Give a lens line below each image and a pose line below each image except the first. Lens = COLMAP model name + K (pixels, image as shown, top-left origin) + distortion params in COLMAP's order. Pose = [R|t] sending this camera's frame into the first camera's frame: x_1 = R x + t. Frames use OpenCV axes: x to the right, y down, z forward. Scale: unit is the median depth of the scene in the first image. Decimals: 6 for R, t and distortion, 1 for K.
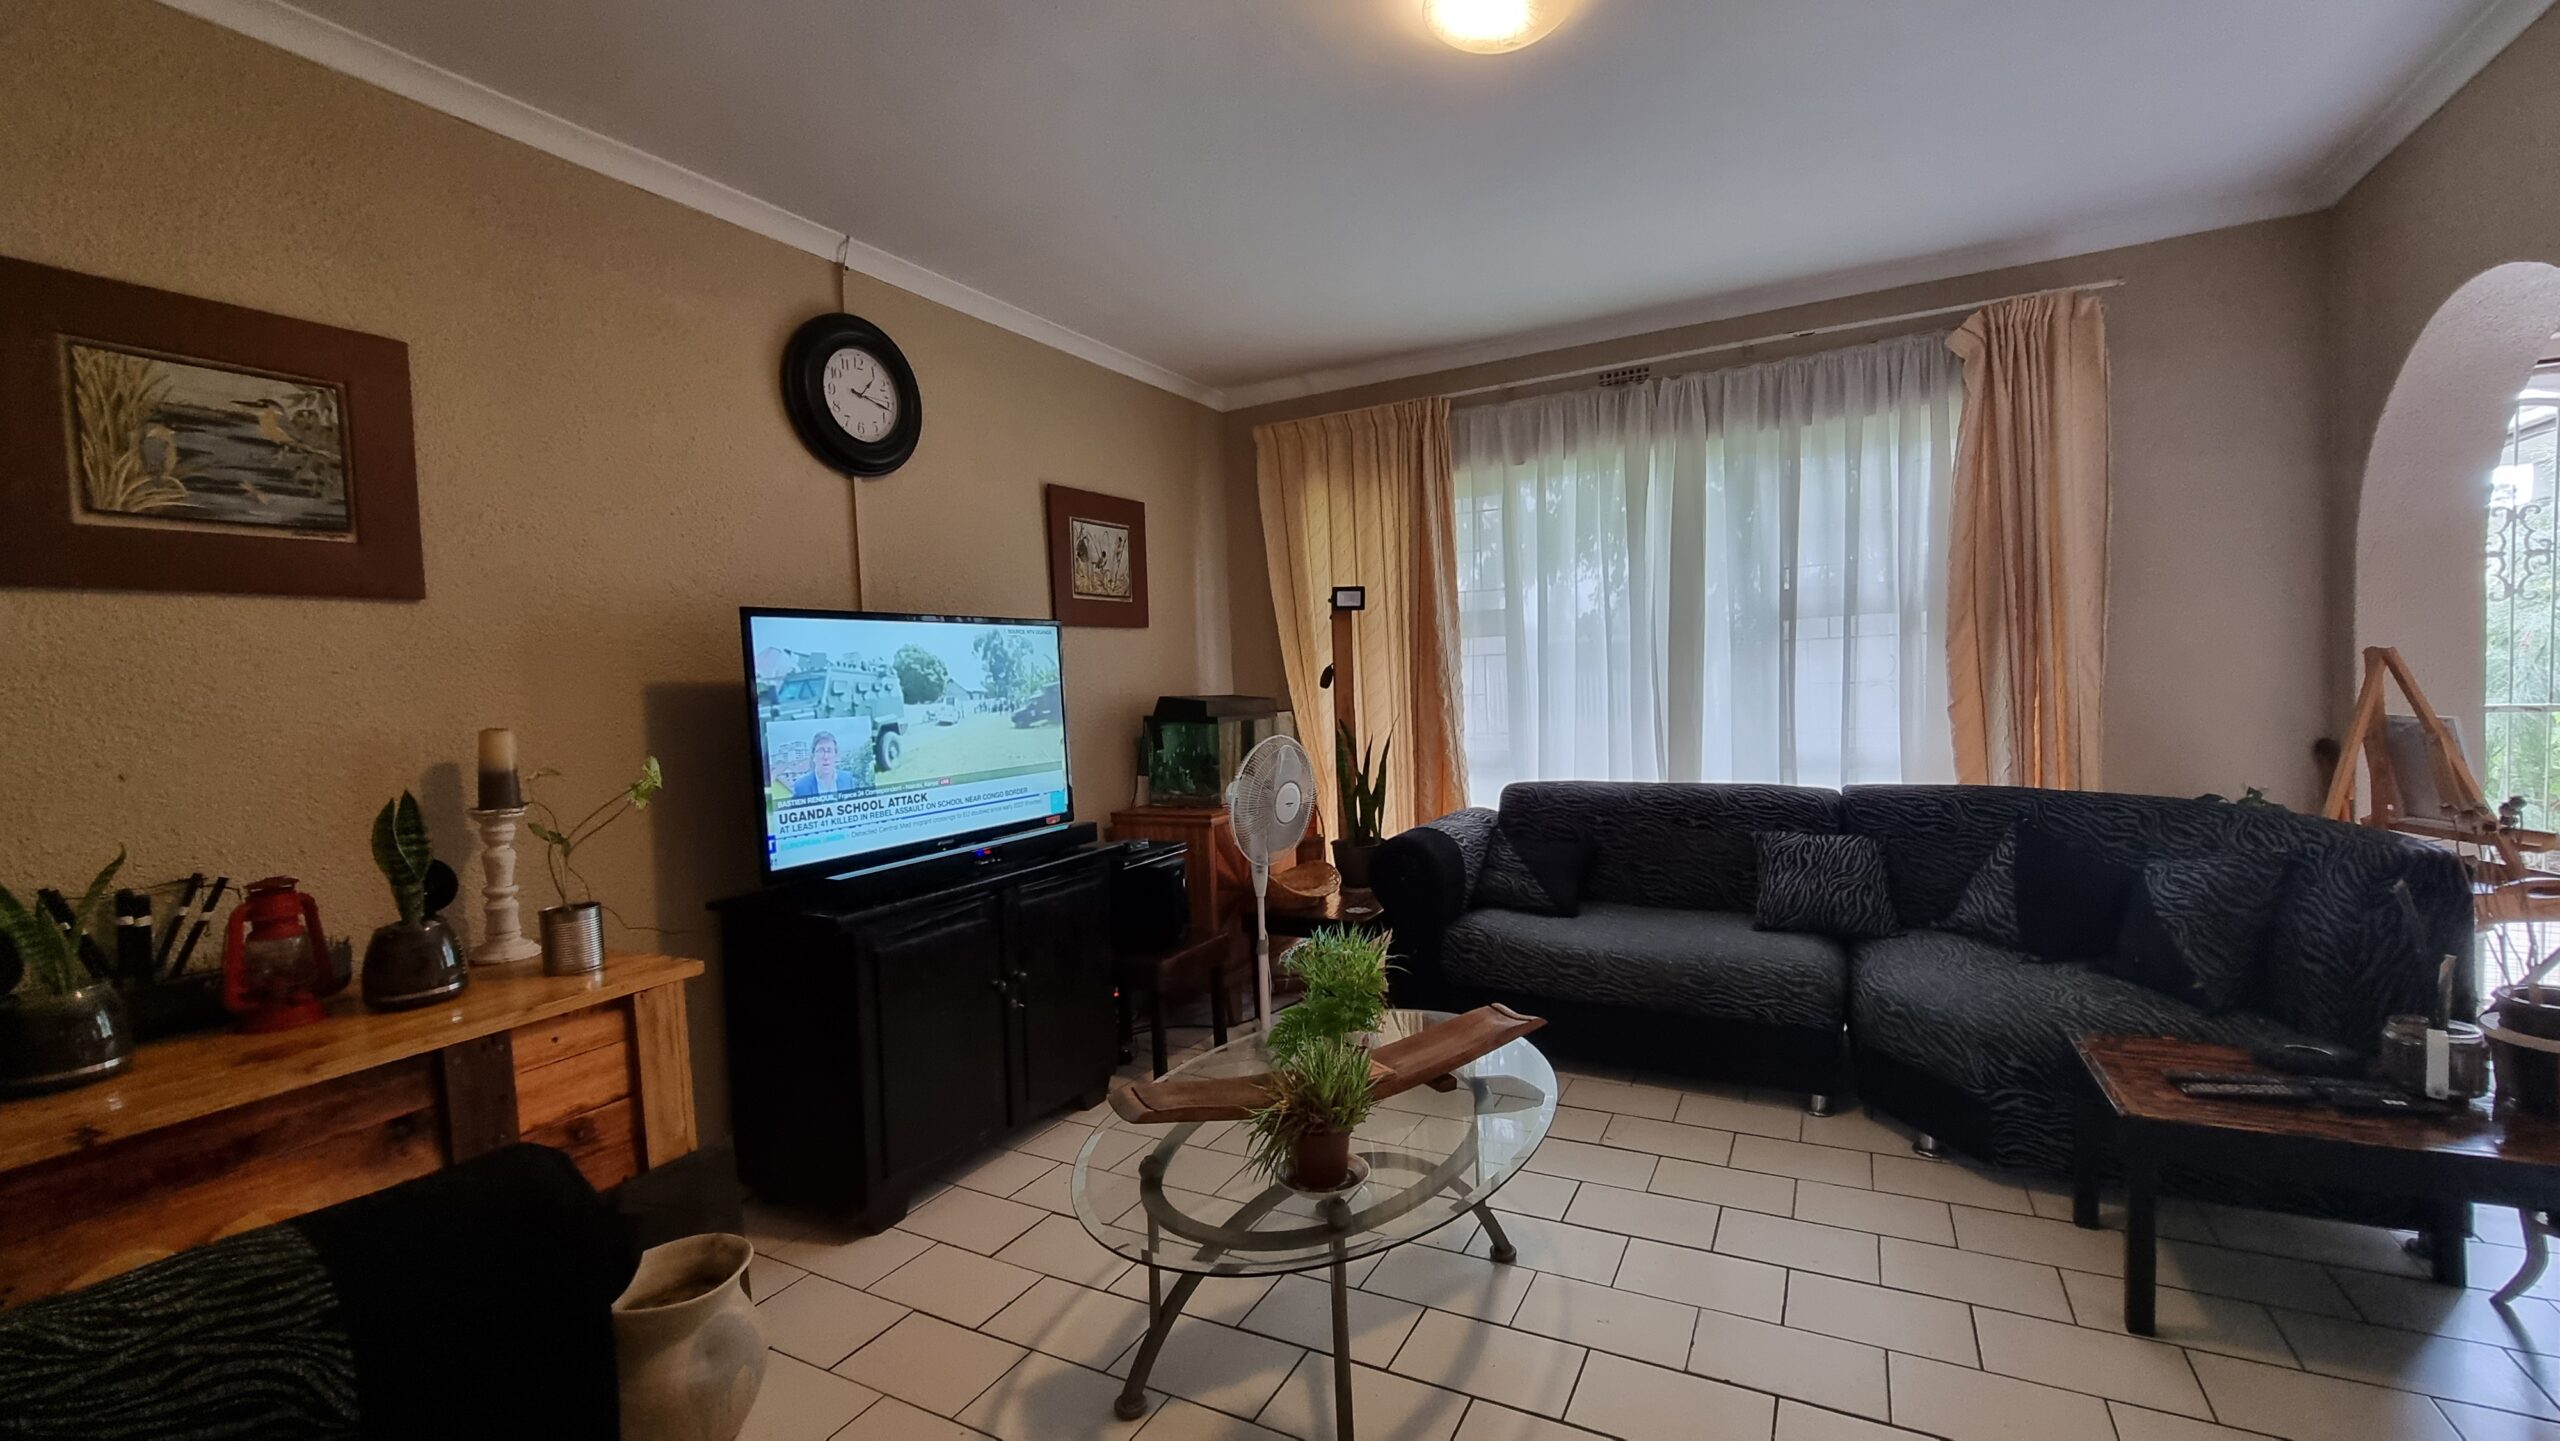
lens RADIAL K [[1051.5, 0, 1282.8], [0, 1051.5, 723.9], [0, 0, 1]] dist [-0.000896, -0.000372]
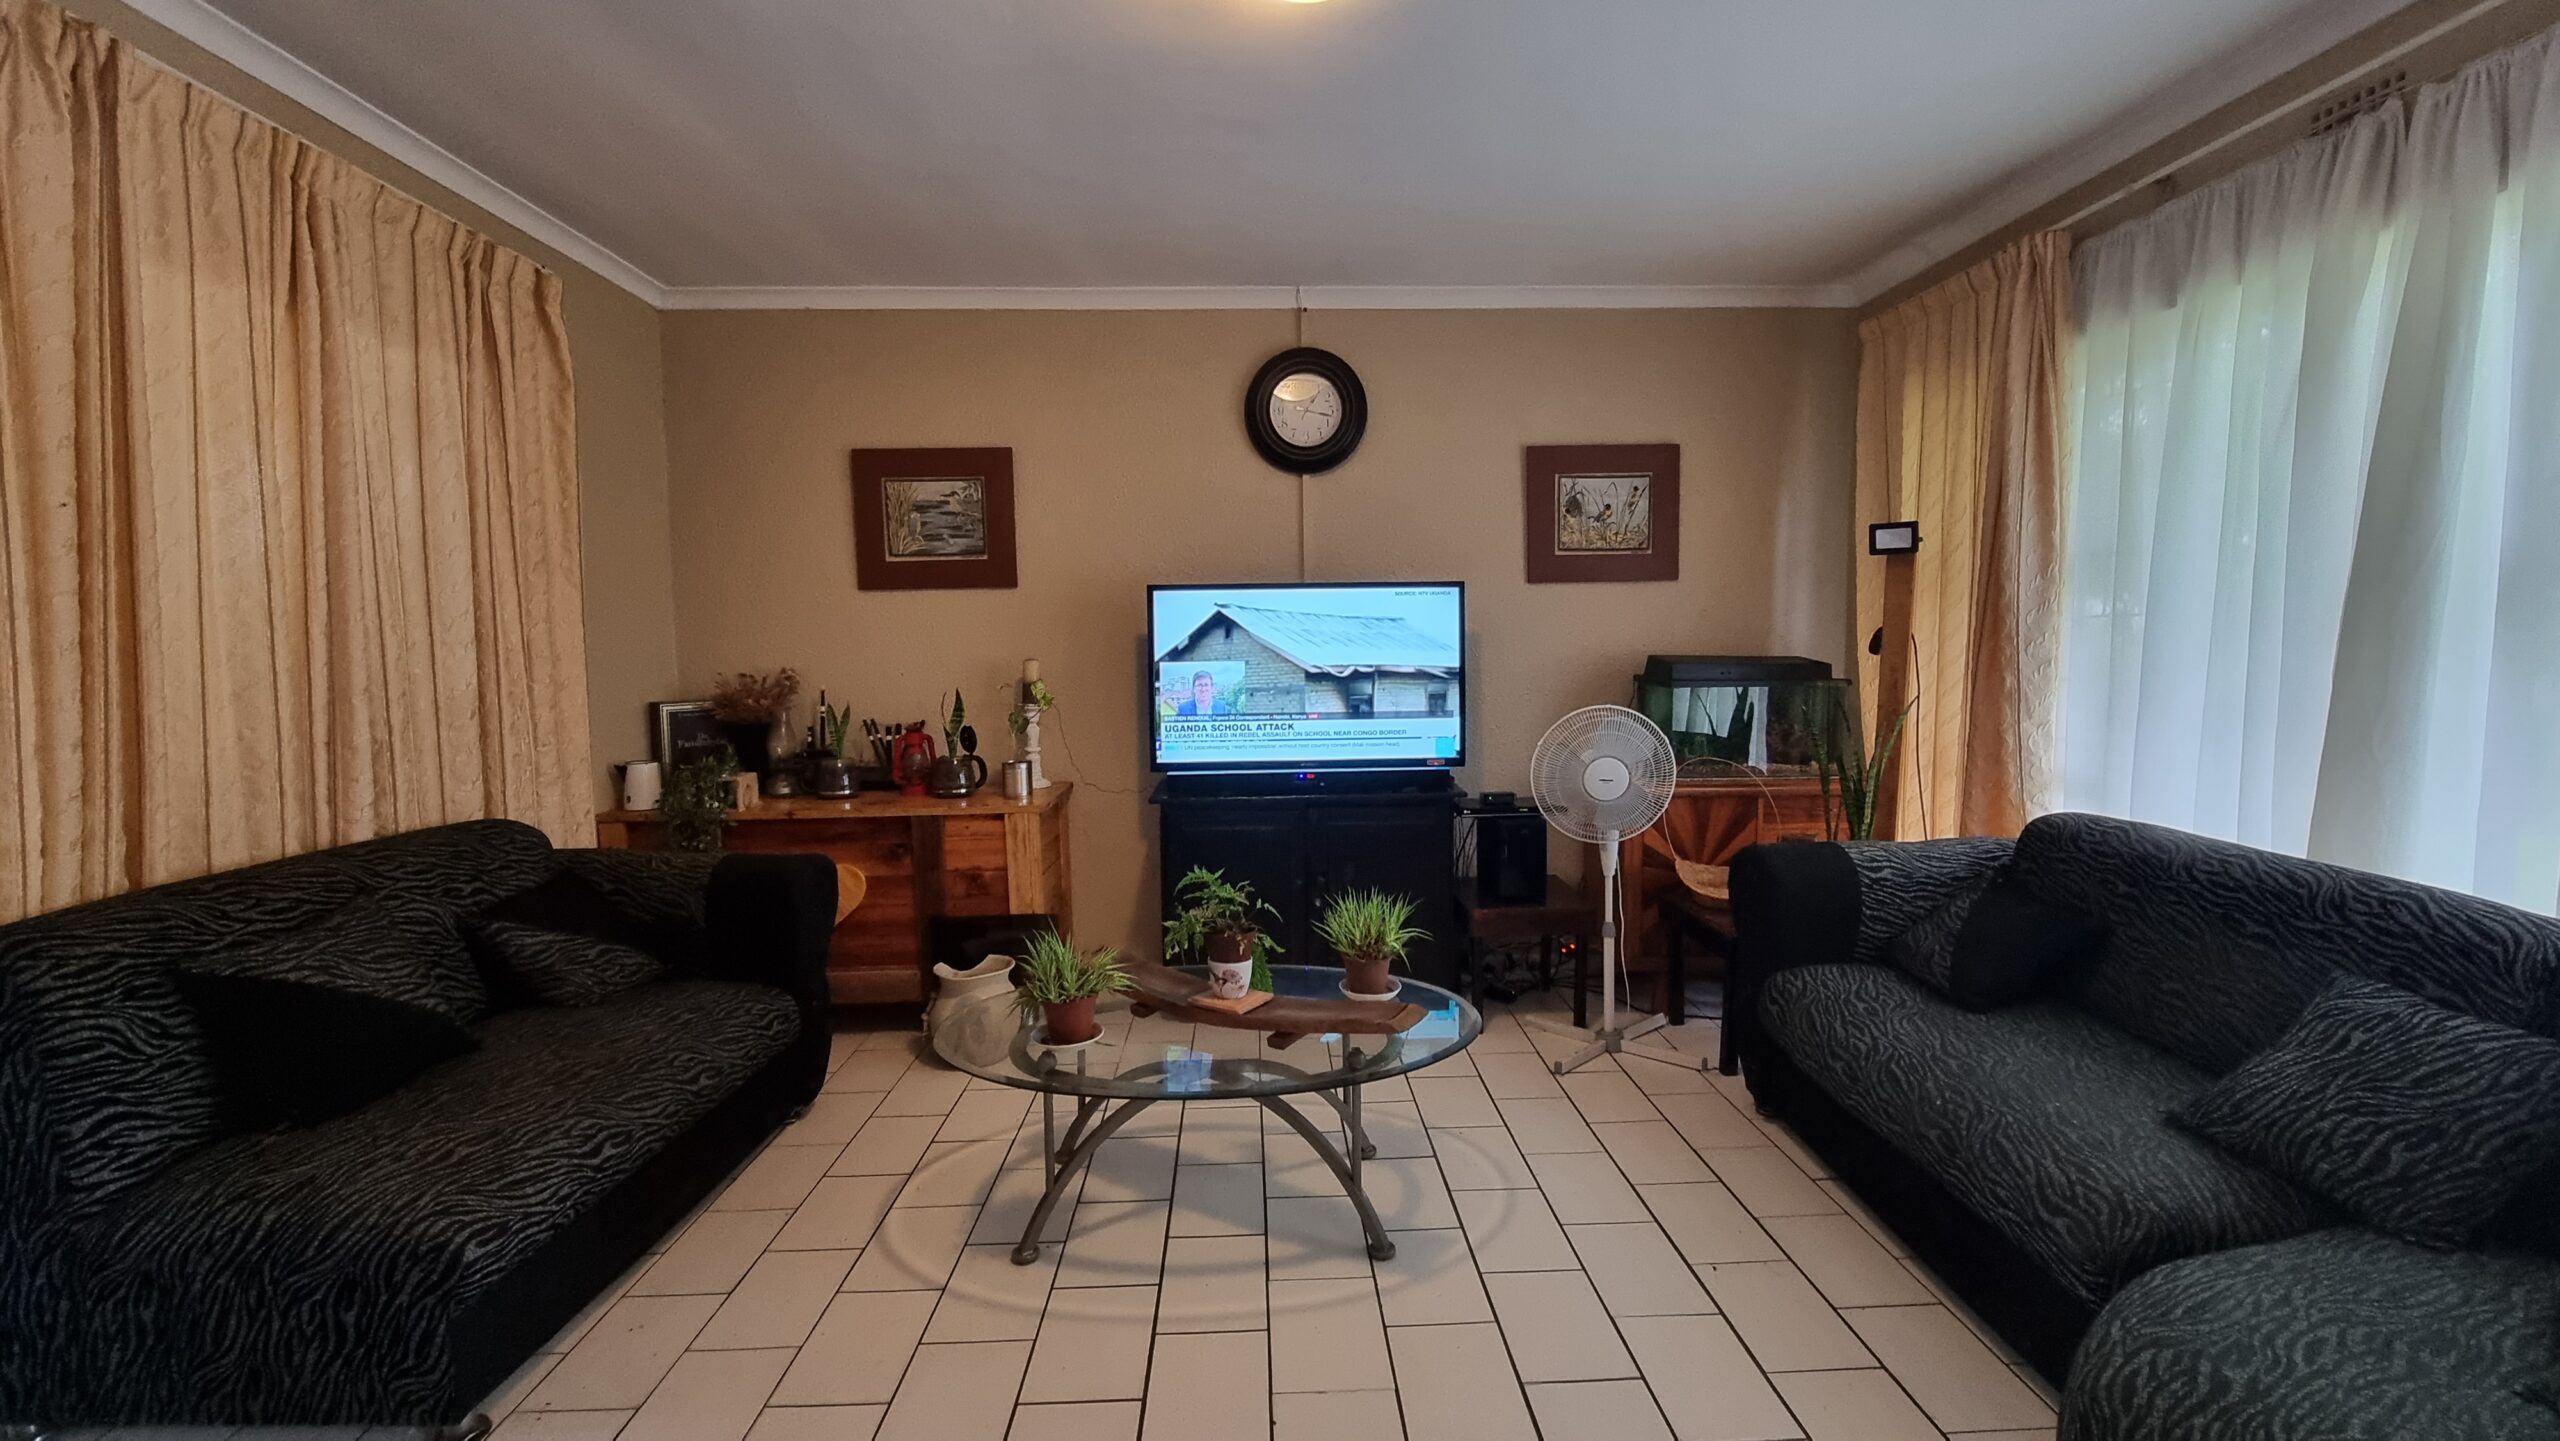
lens RADIAL K [[1051.5, 0, 1280.0], [0, 1051.5, 714.8], [0, 0, 1]] dist [-0.000896, -0.000372]
pose [[0.501142, 0.100890, -0.859464, 0.715743], [-0.045951, 0.994882, 0.089993, -0.056976], [0.864144, -0.005606, 0.503213, 0.325345]]
